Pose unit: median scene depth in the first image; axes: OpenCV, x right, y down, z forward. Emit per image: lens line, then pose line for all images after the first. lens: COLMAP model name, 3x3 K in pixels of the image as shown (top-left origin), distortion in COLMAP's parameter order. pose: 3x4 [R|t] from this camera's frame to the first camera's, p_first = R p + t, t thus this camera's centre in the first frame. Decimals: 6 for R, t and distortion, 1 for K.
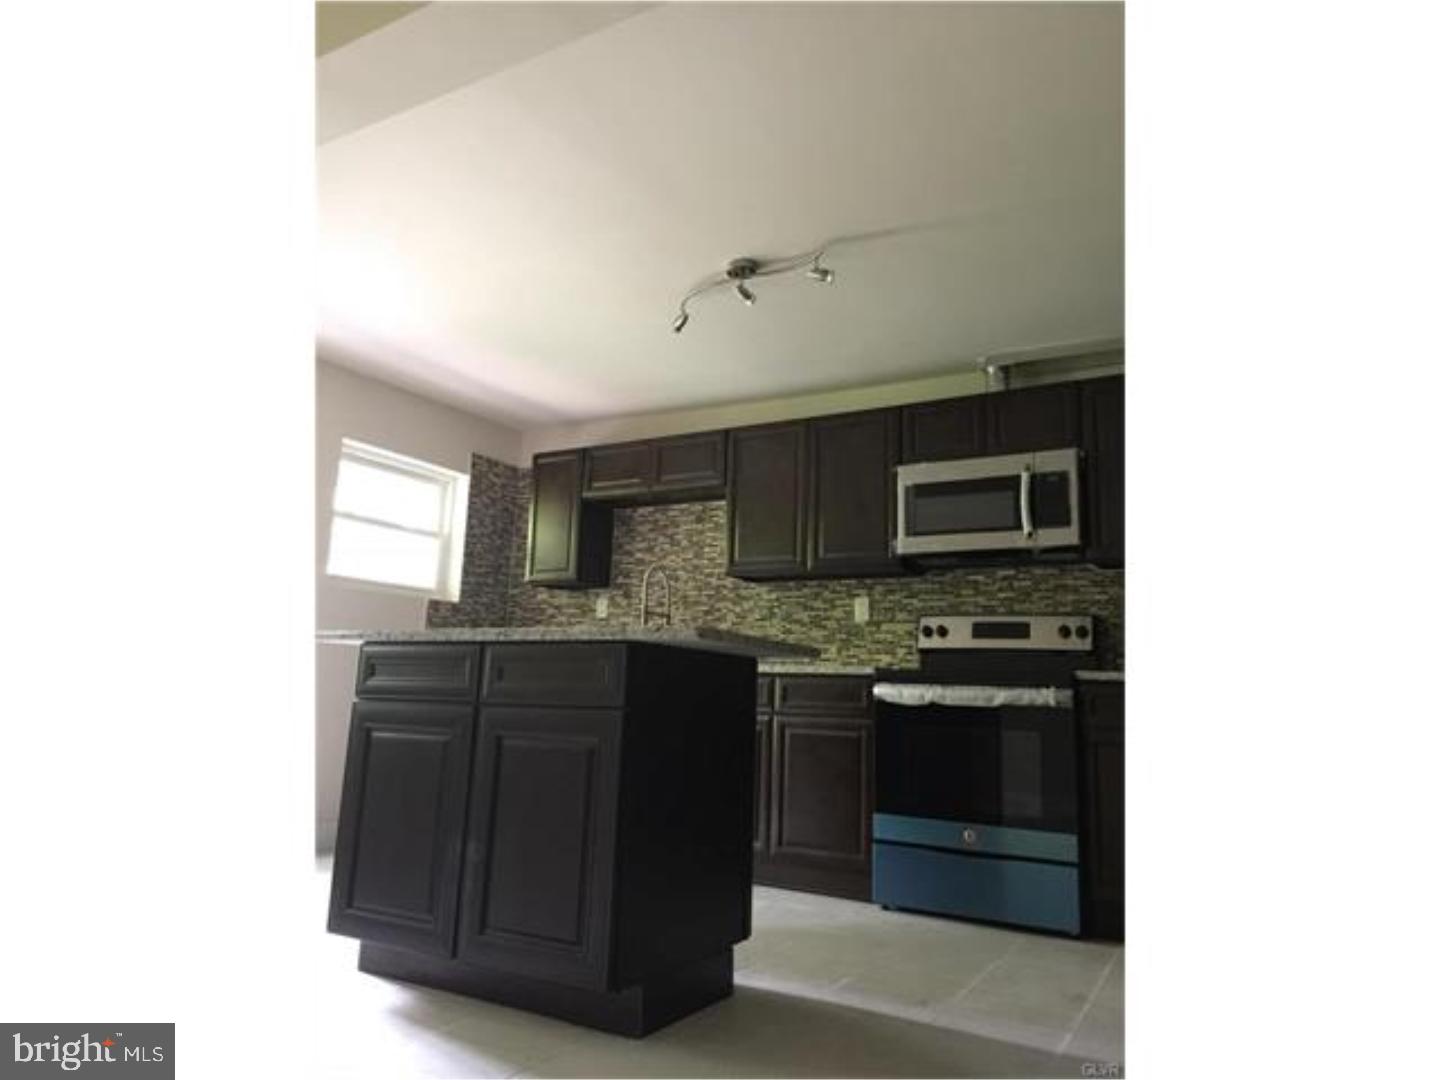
lens RADIAL K [[917.5, 0, 724.9], [0, 917.5, 543.6], [0, 0, 1]] dist [0.030193, 0.000132]
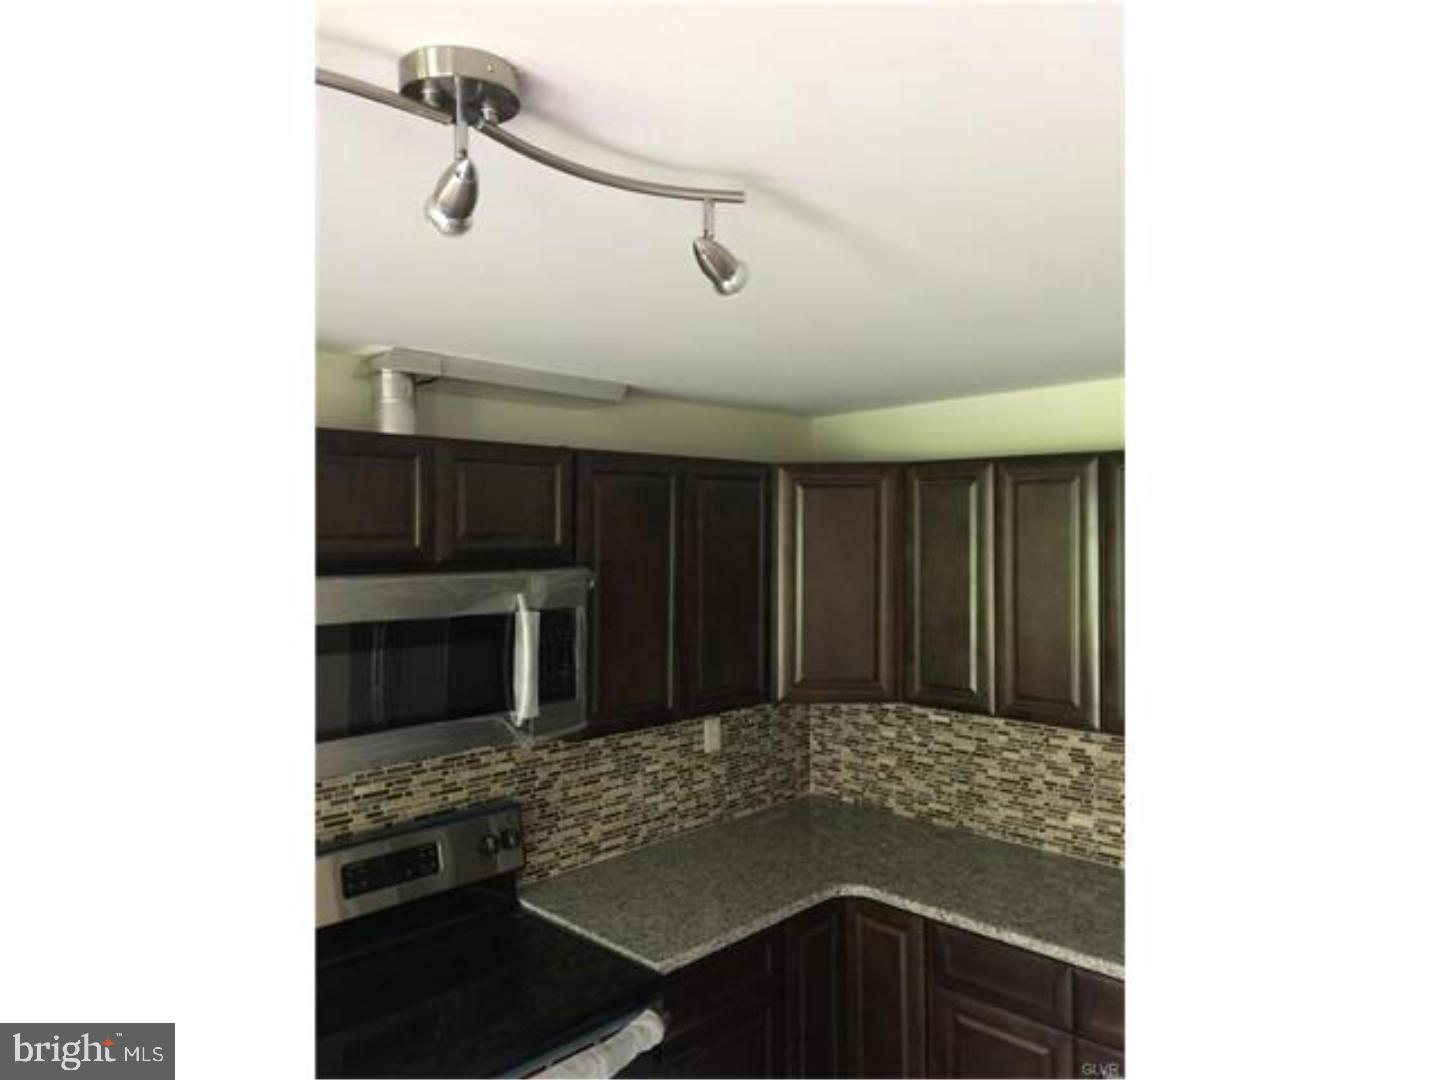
lens RADIAL K [[917.5, 0, 718.1], [0, 917.5, 531.1], [0, 0, 1]] dist [0.030193, 0.000132]
pose [[0.256442, -0.028027, 0.966153, -0.151514], [-0.149489, 0.986402, 0.068293, -0.146108], [-0.954930, -0.161942, 0.248765, 0.602708]]
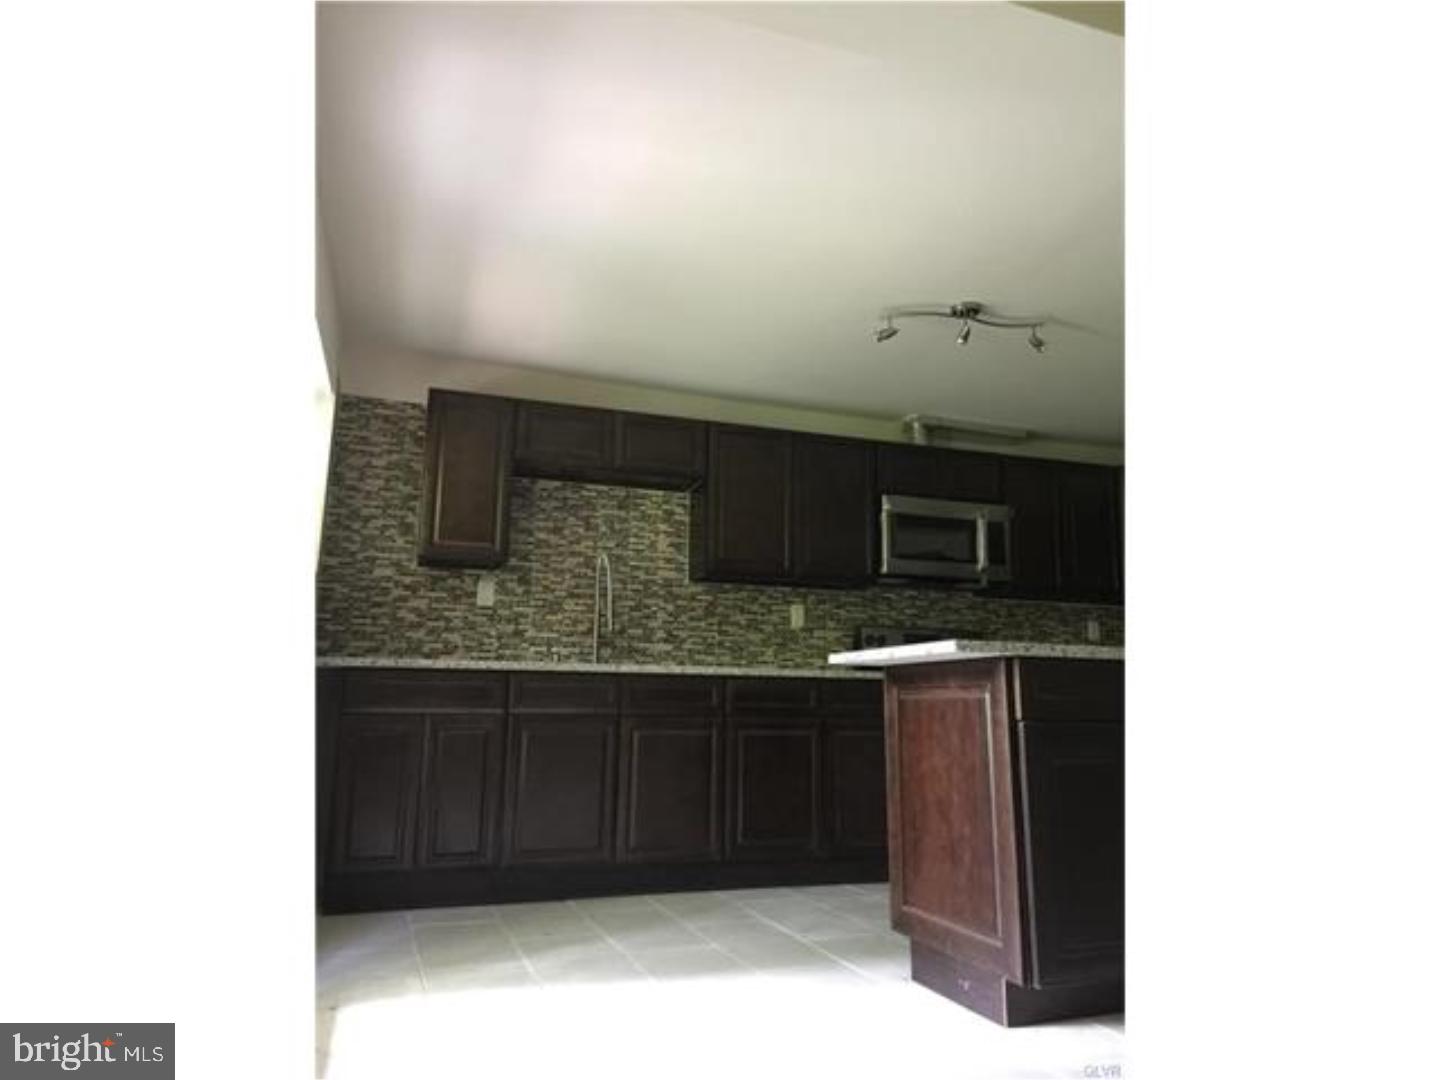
lens RADIAL K [[917.5, 0, 726.5], [0, 917.5, 528.7], [0, 0, 1]] dist [0.030193, 0.000132]
pose [[0.656724, 0.117709, 0.744888, -0.677297], [-0.114790, 0.991837, -0.055529, 0.037473], [-0.745343, -0.049039, 0.664875, 0.334190]]
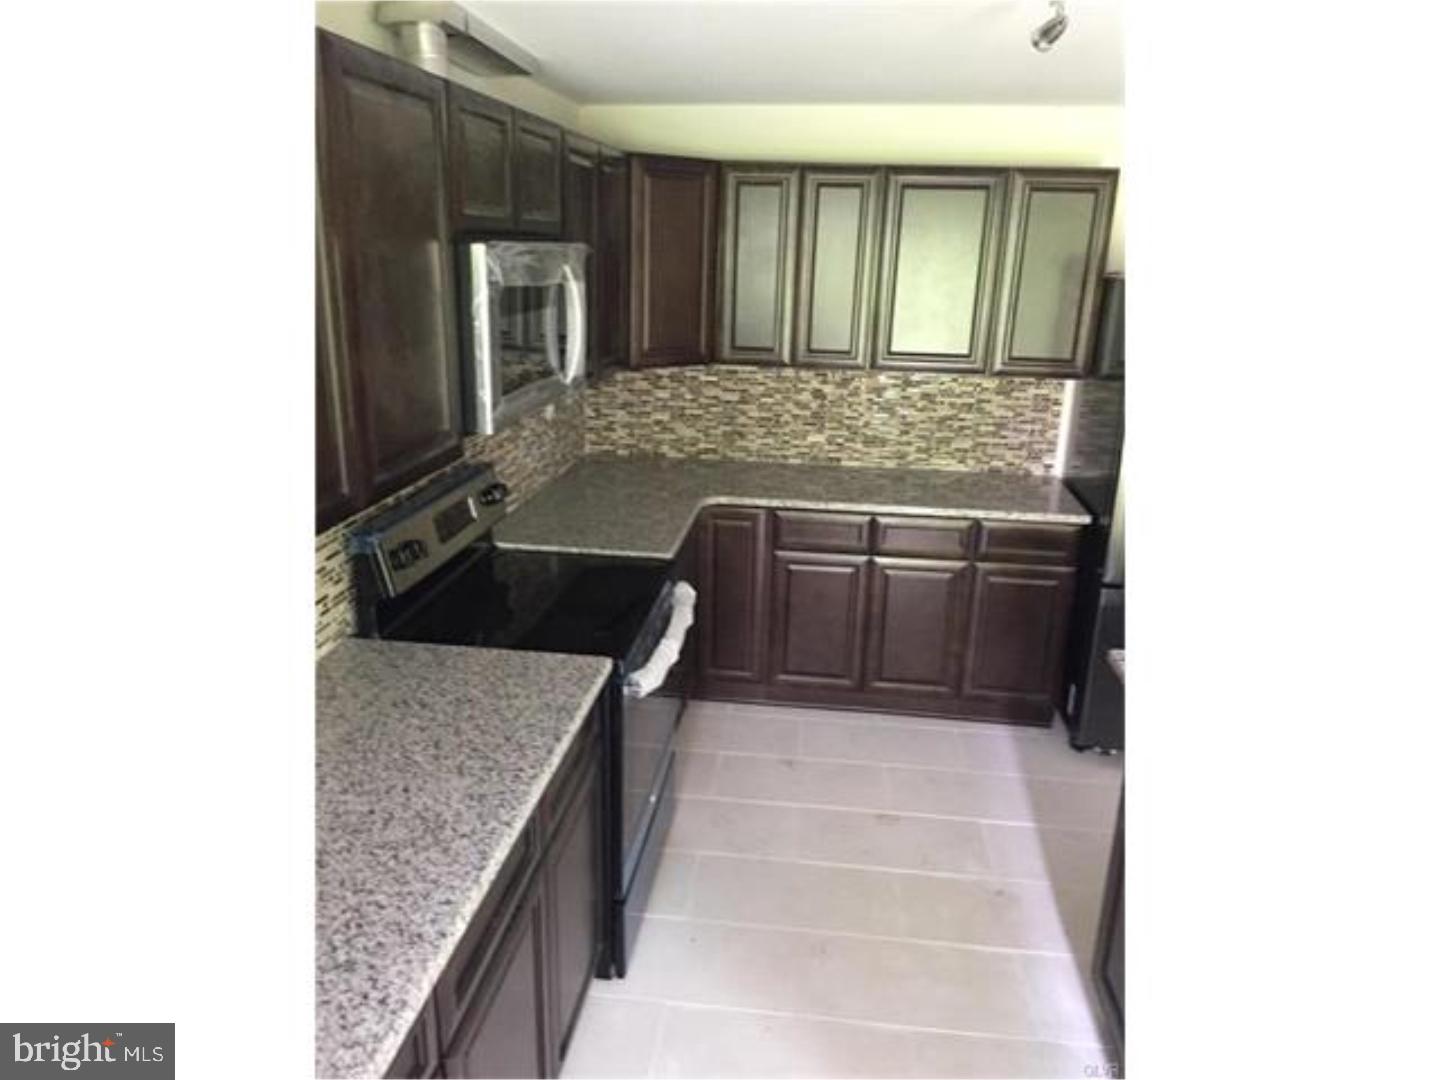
lens RADIAL K [[917.5, 0, 720.1], [0, 917.5, 534.0], [0, 0, 1]] dist [0.030193, 0.000132]
pose [[-0.379694, -0.316190, 0.869400, -0.262006], [-0.193202, 0.946158, 0.259729, -0.077380], [-0.904713, -0.069352, -0.420339, 0.933212]]
